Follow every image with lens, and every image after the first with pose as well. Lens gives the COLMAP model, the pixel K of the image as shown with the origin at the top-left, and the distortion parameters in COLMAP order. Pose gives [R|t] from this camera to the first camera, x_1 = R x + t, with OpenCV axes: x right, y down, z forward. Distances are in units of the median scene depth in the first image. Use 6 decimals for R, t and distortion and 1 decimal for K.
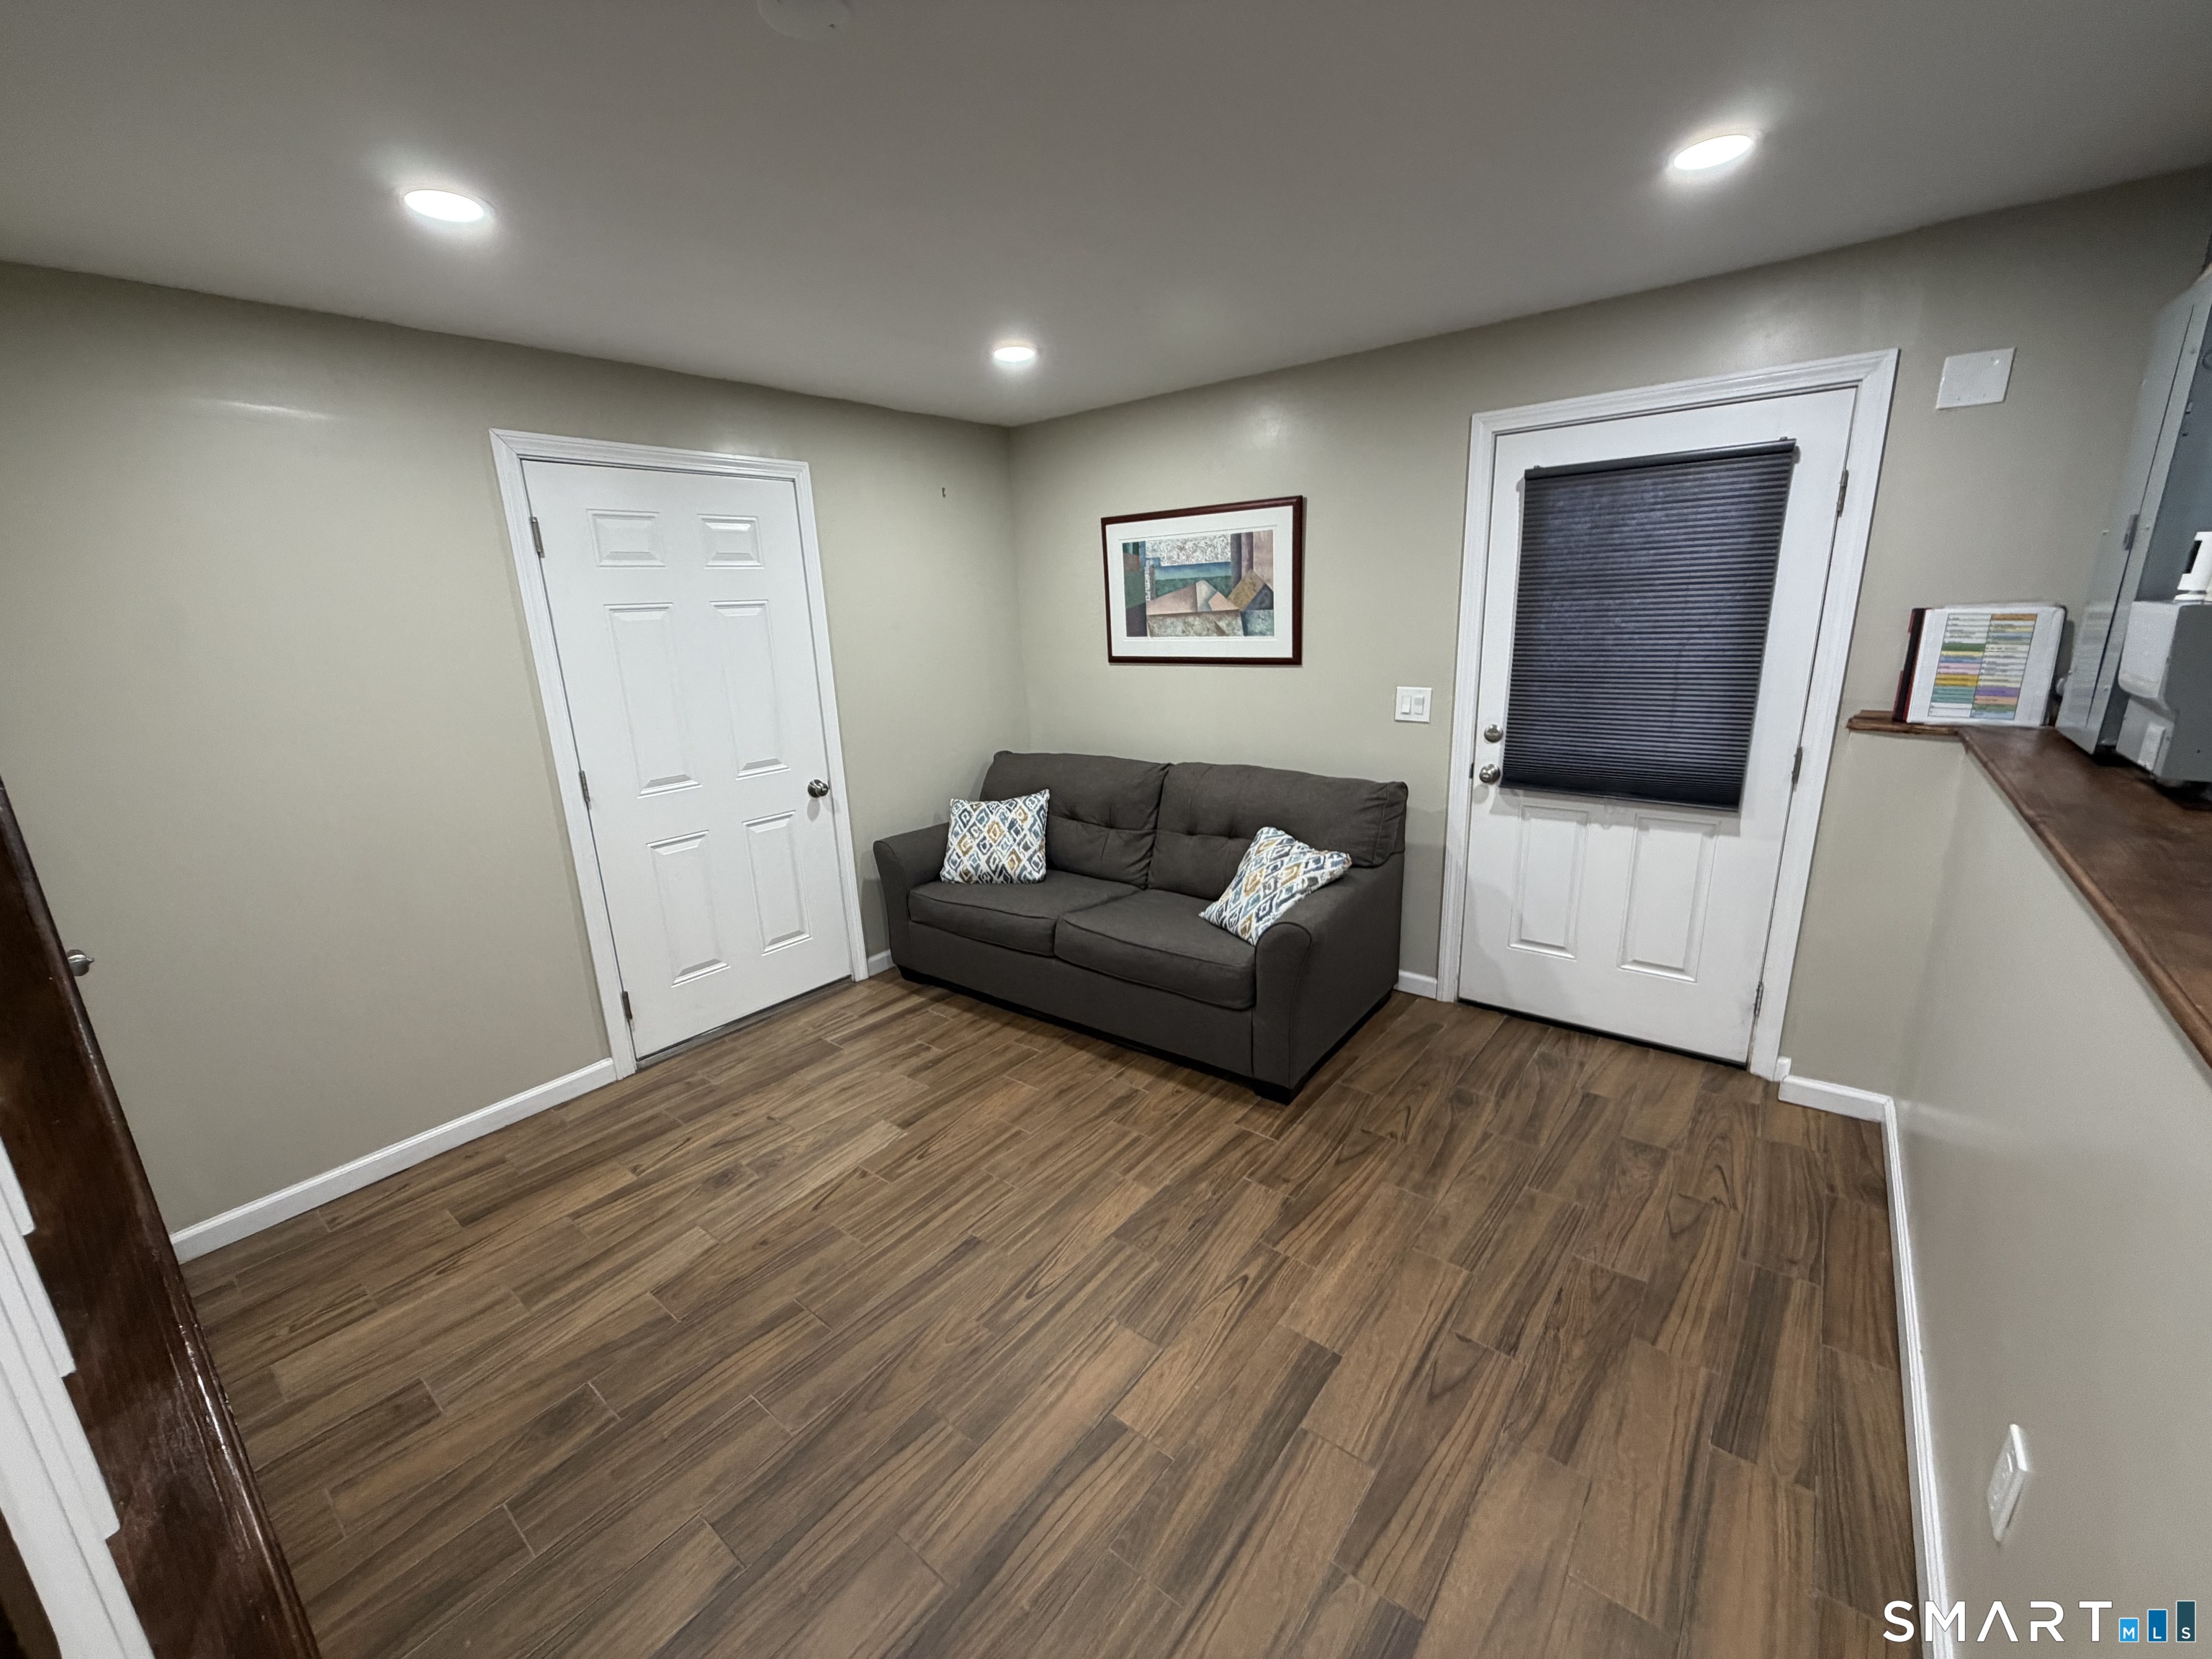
lens RADIAL K [[881.4, 0, 1095.0], [0, 881.4, 833.5], [0, 0, 1]] dist [-0.003439, 0.000552]
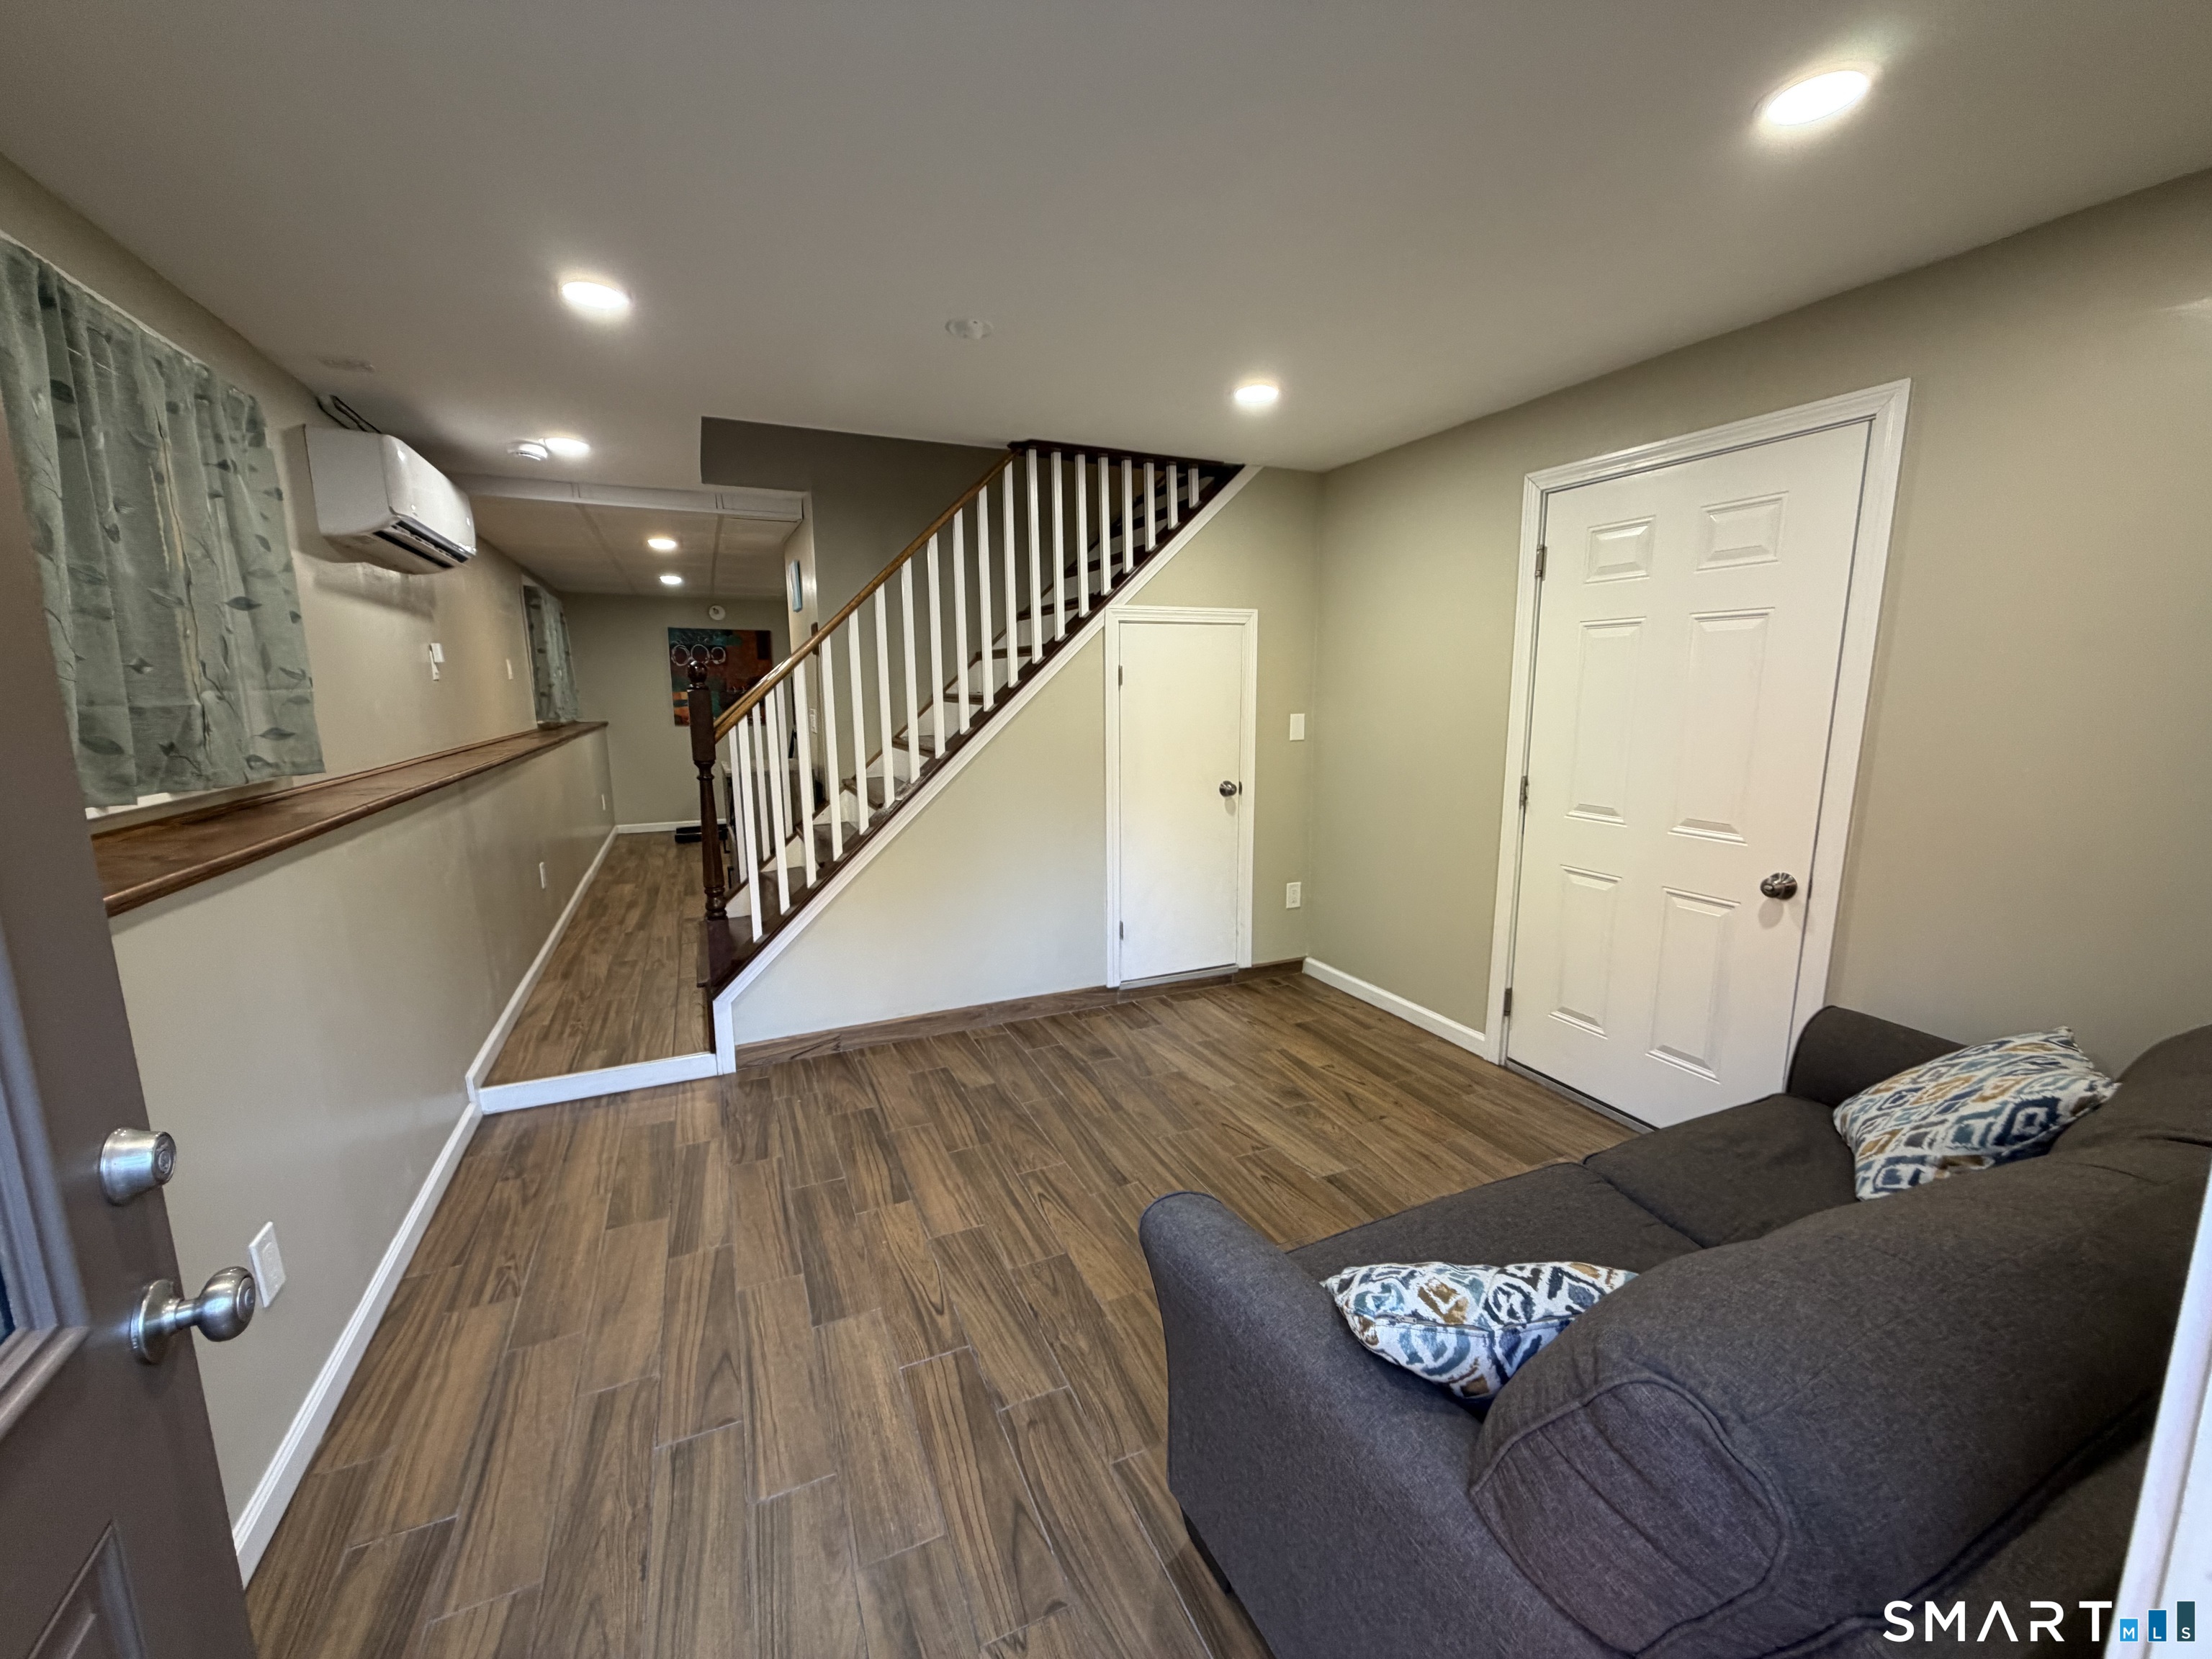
lens RADIAL K [[881.4, 0, 1097.4], [0, 881.4, 824.1], [0, 0, 1]] dist [-0.003439, 0.000552]
pose [[-0.457372, 0.187034, -0.869384, 0.783858], [-0.199983, 0.930958, 0.305489, -0.311416], [0.866497, 0.313584, -0.388391, 1.269721]]
